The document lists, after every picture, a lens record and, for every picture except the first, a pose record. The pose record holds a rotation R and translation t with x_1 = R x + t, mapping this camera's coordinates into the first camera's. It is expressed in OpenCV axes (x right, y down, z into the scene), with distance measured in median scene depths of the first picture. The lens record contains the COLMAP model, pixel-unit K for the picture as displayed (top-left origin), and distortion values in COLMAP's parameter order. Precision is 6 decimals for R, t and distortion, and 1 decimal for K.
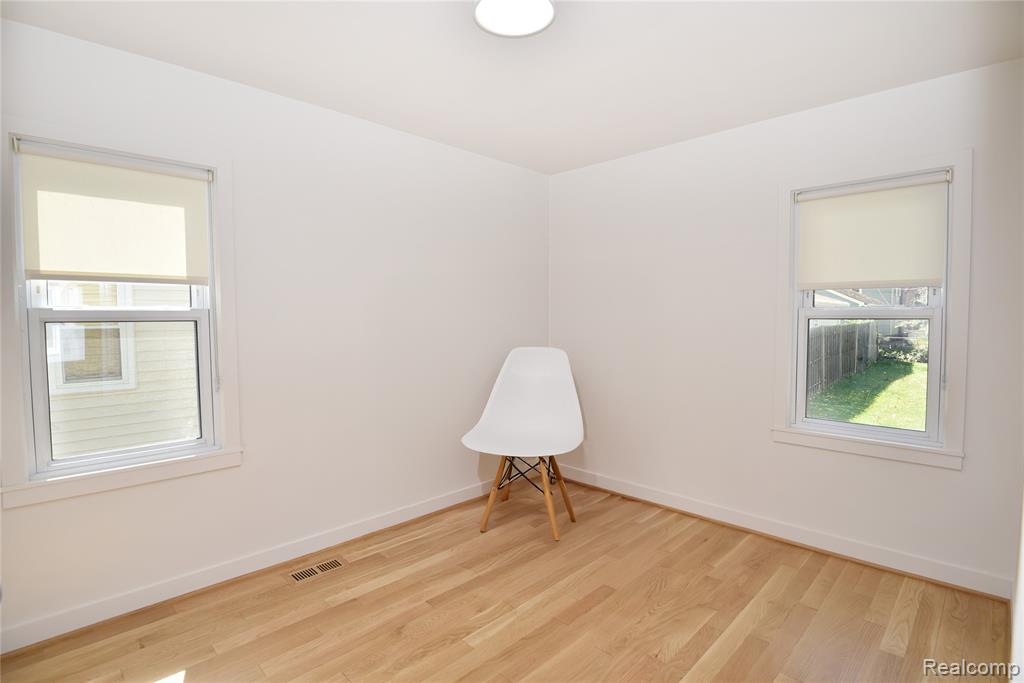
lens RADIAL K [[513.3, 0, 512.0], [0, 513.3, 341.5], [0, 0, 1]] dist [-0.023519, -0.000855]
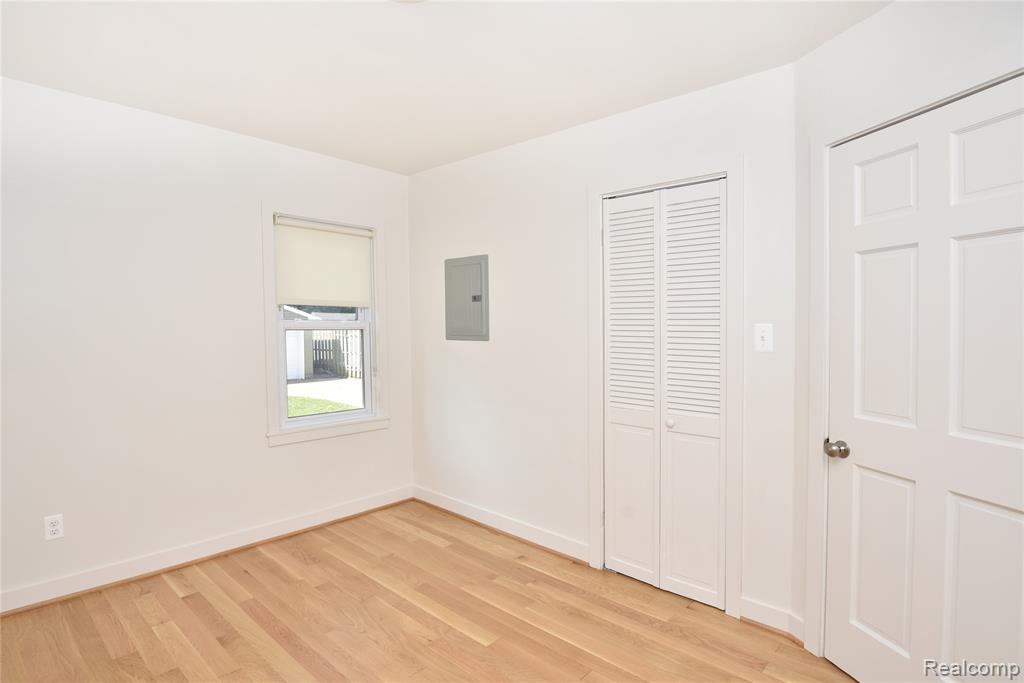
lens RADIAL K [[505.3, 0, 475.2], [0, 505.3, 324.3], [0, 0, 1]] dist [-0.020941, -0.000184]
pose [[0.010815, 0.002289, 0.999939, -0.607618], [0.044282, 0.999015, -0.002766, -0.040069], [-0.998961, 0.044309, 0.010703, 0.659350]]
